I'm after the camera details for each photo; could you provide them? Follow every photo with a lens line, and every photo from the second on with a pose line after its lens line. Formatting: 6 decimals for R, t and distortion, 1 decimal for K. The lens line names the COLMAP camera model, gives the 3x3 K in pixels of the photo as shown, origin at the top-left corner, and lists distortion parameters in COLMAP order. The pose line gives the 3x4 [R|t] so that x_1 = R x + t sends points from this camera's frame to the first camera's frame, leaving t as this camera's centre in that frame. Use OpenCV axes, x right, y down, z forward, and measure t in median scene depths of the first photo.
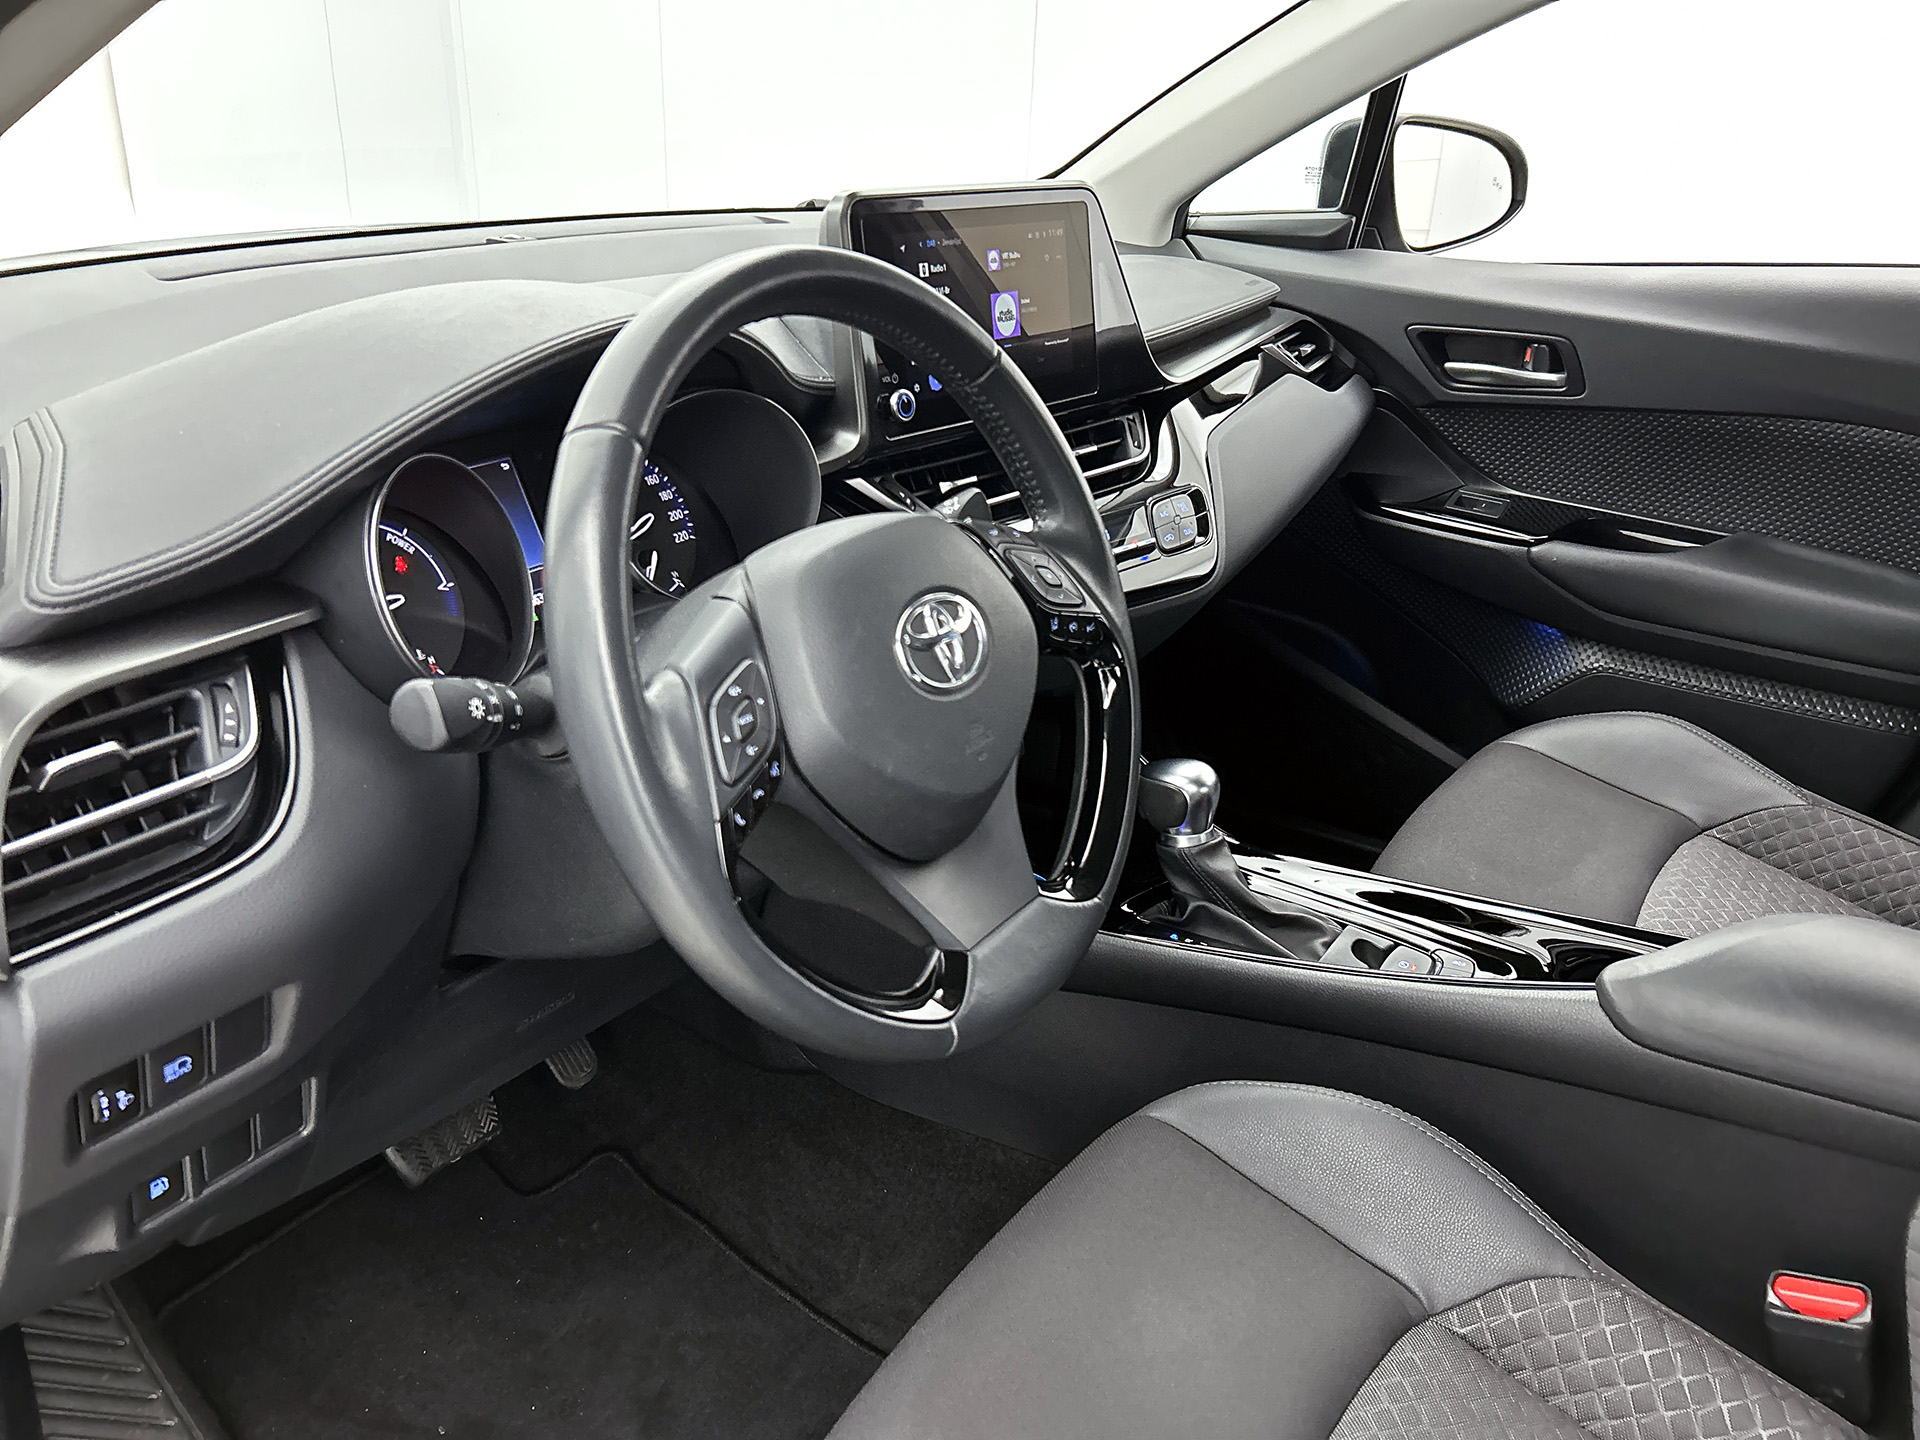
lens RADIAL K [[1466.3, 0, 956.5], [0, 1466.3, 730.8], [0, 0, 1]] dist [0.040911, -0.047314]
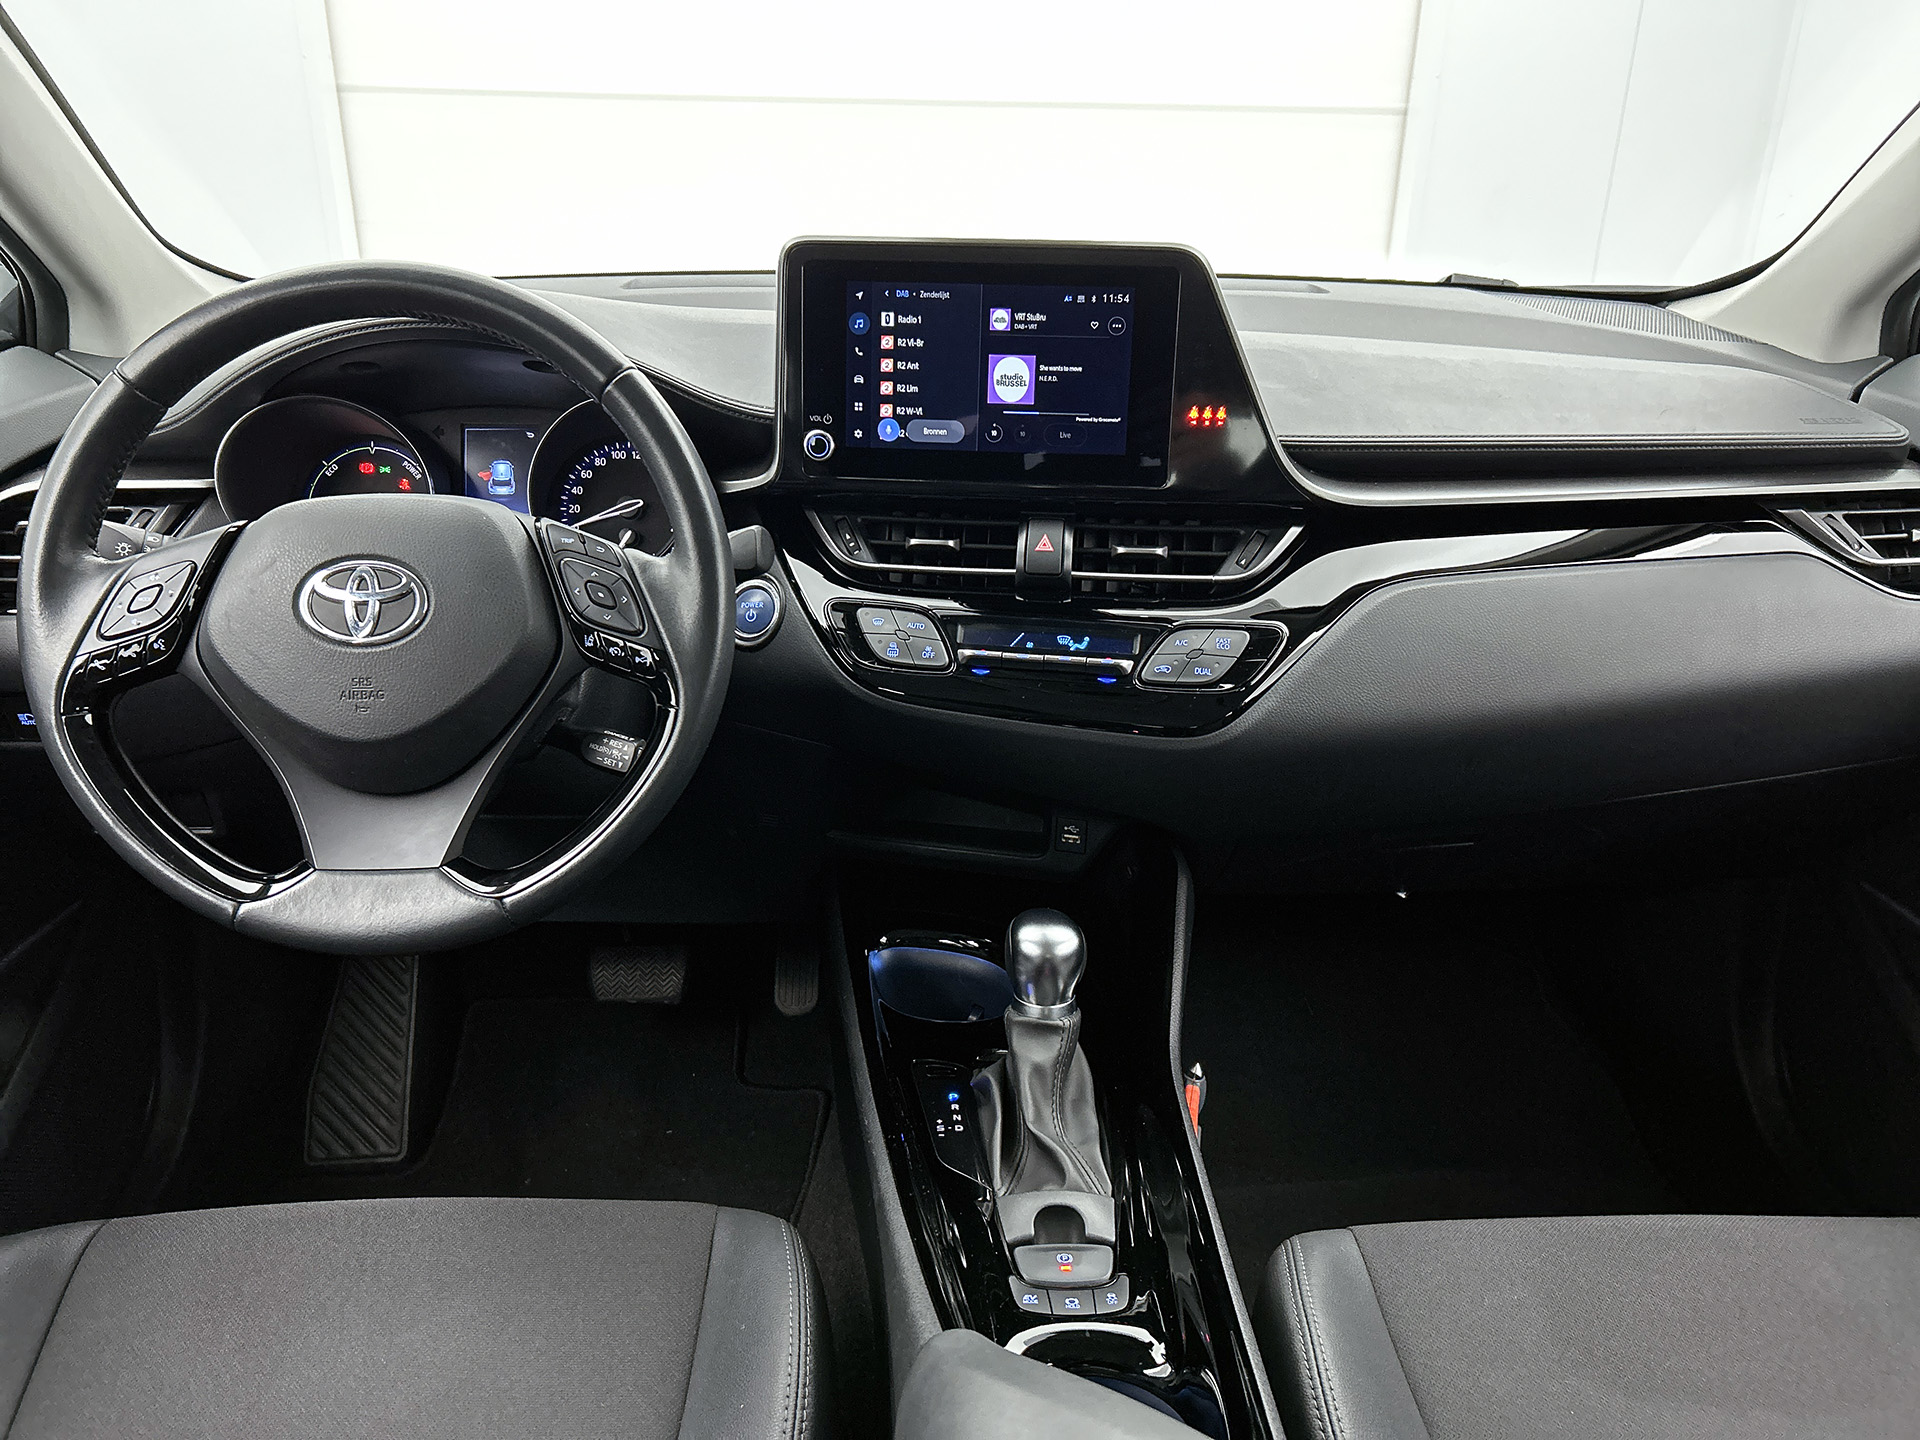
lens RADIAL K [[1466.3, 0, 965.0], [0, 1466.3, 739.9], [0, 0, 1]] dist [0.040911, -0.047314]
pose [[0.565169, 0.293865, -0.770861, 0.883697], [-0.328718, 0.937241, 0.116287, -0.186394], [0.756656, 0.187675, 0.626299, 0.488633]]
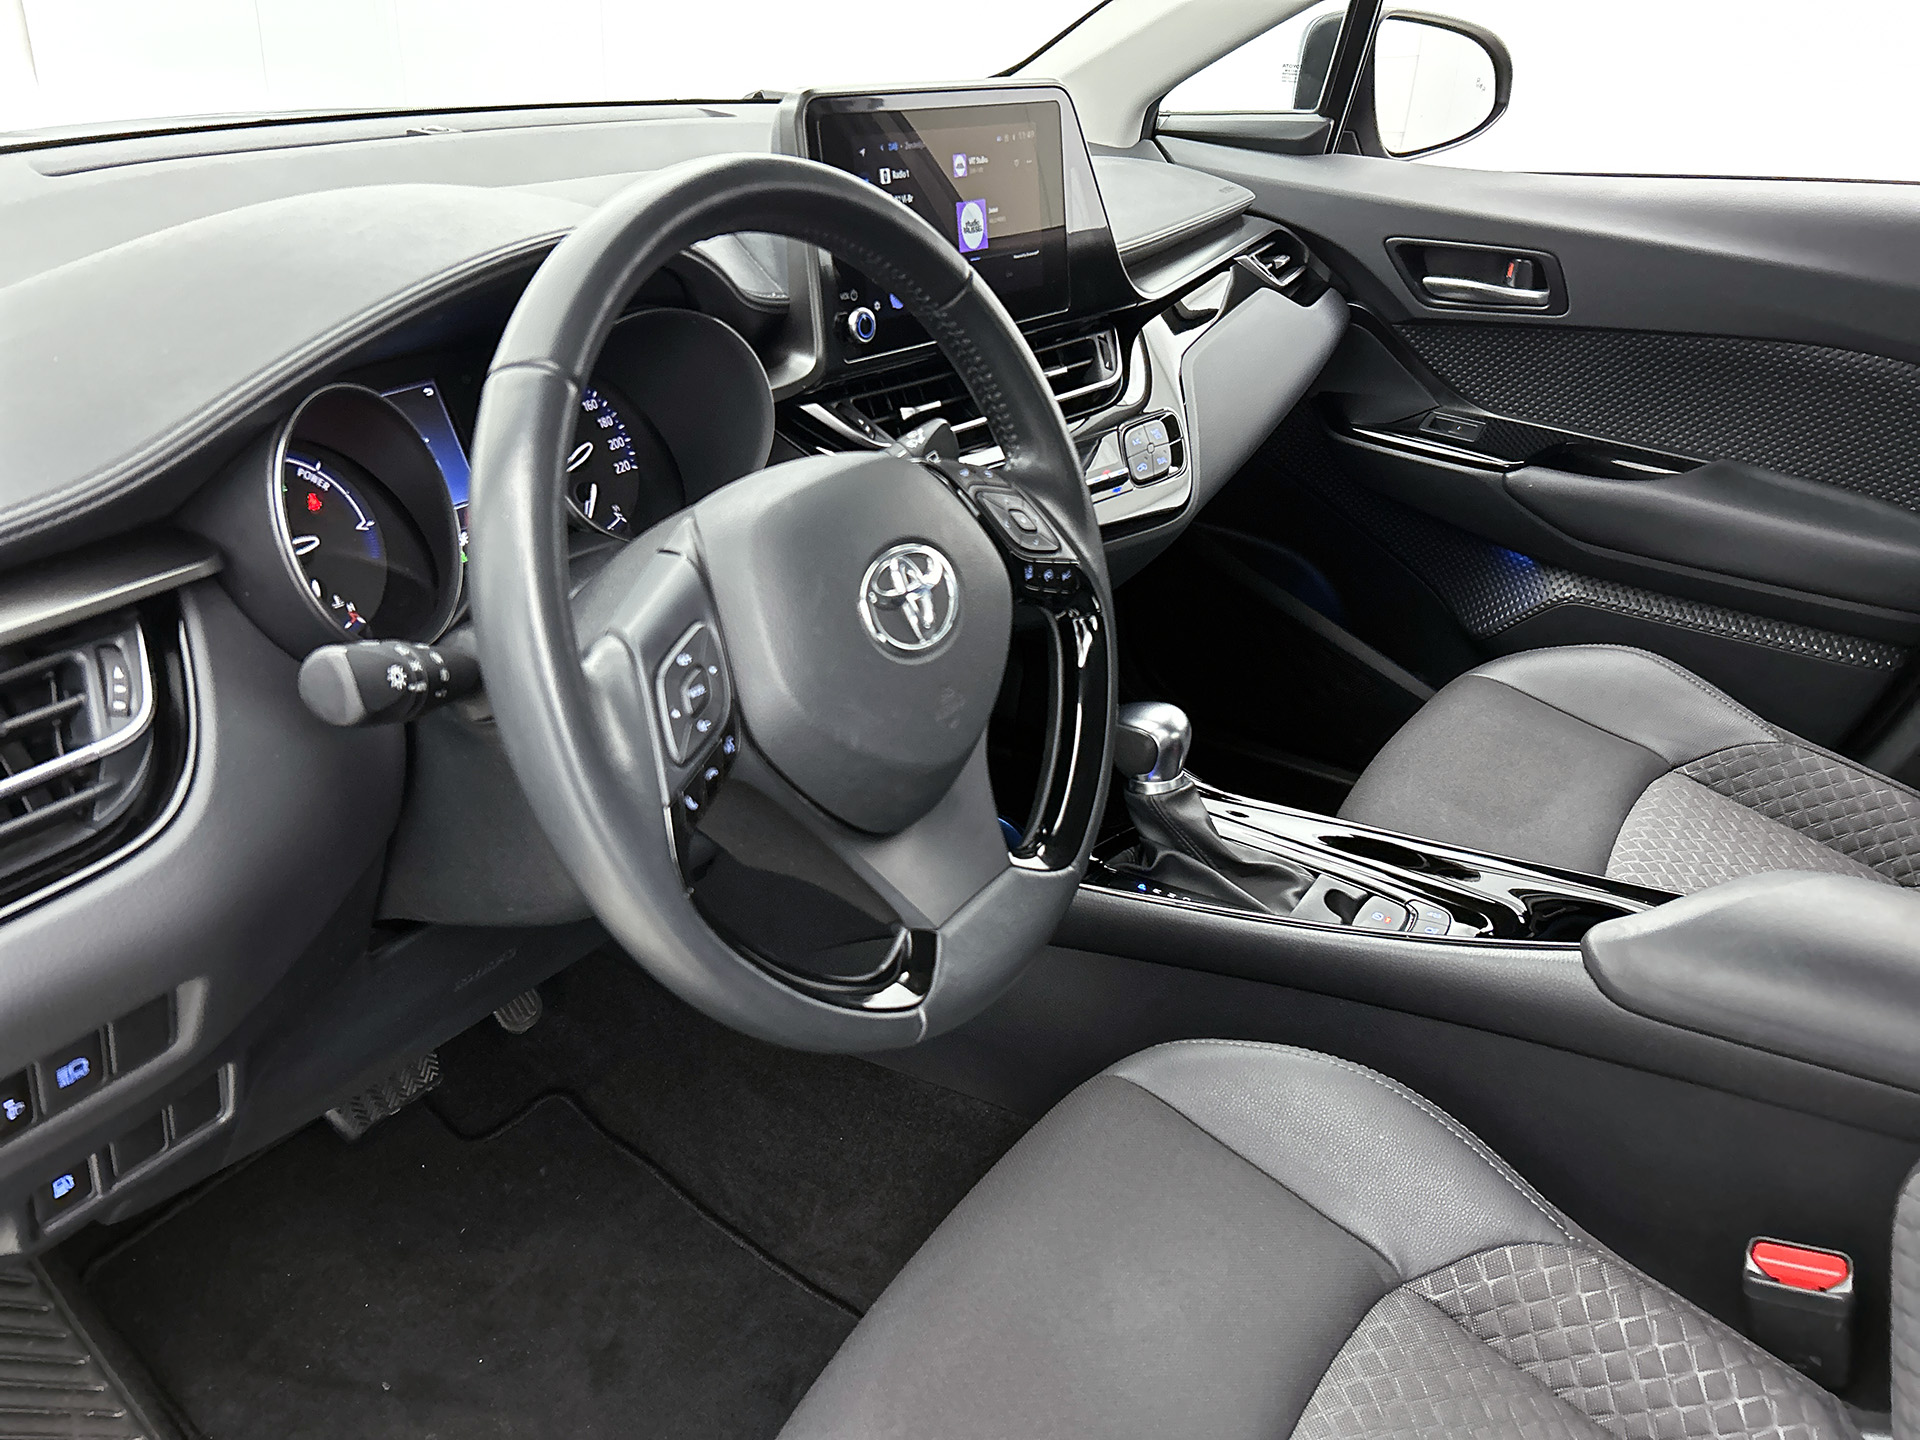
lens RADIAL K [[1466.3, 0, 949.8], [0, 1466.3, 738.5], [0, 0, 1]] dist [0.040911, -0.047314]
pose [[0.999509, 0.002741, 0.031213, -0.009886], [-0.004900, 0.997584, 0.069300, -0.027006], [-0.030948, -0.069419, 0.997107, 0.056224]]
